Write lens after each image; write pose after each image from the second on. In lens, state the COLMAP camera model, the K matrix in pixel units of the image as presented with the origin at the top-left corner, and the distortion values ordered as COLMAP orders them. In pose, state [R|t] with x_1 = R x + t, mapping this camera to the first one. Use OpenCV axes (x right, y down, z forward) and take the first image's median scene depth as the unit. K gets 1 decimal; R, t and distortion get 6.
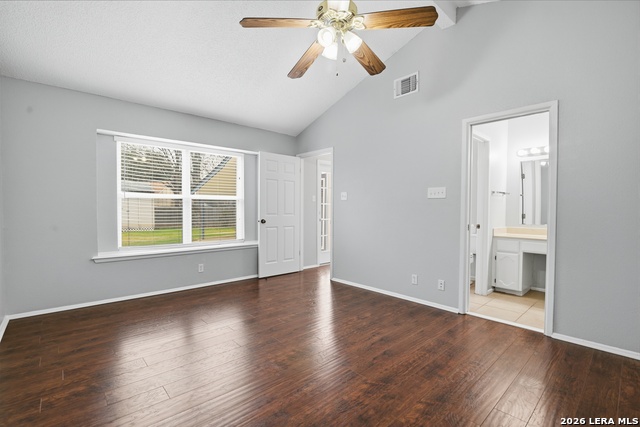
lens RADIAL K [[292.8, 0, 322.8], [0, 292.8, 215.4], [0, 0, 1]] dist [-0.022880, 0.000417]
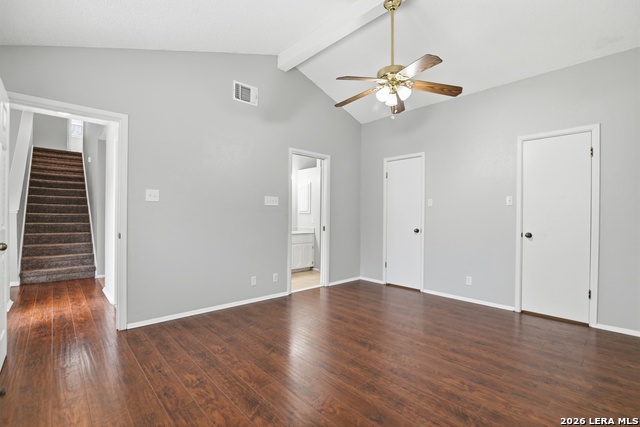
lens RADIAL K [[292.8, 0, 322.8], [0, 292.8, 215.4], [0, 0, 1]] dist [-0.022880, 0.000417]
pose [[-0.001503, -0.005040, 0.999986, -0.782454], [0.011192, 0.999925, 0.005056, -0.023597], [-0.999936, 0.011199, -0.001447, 0.783653]]
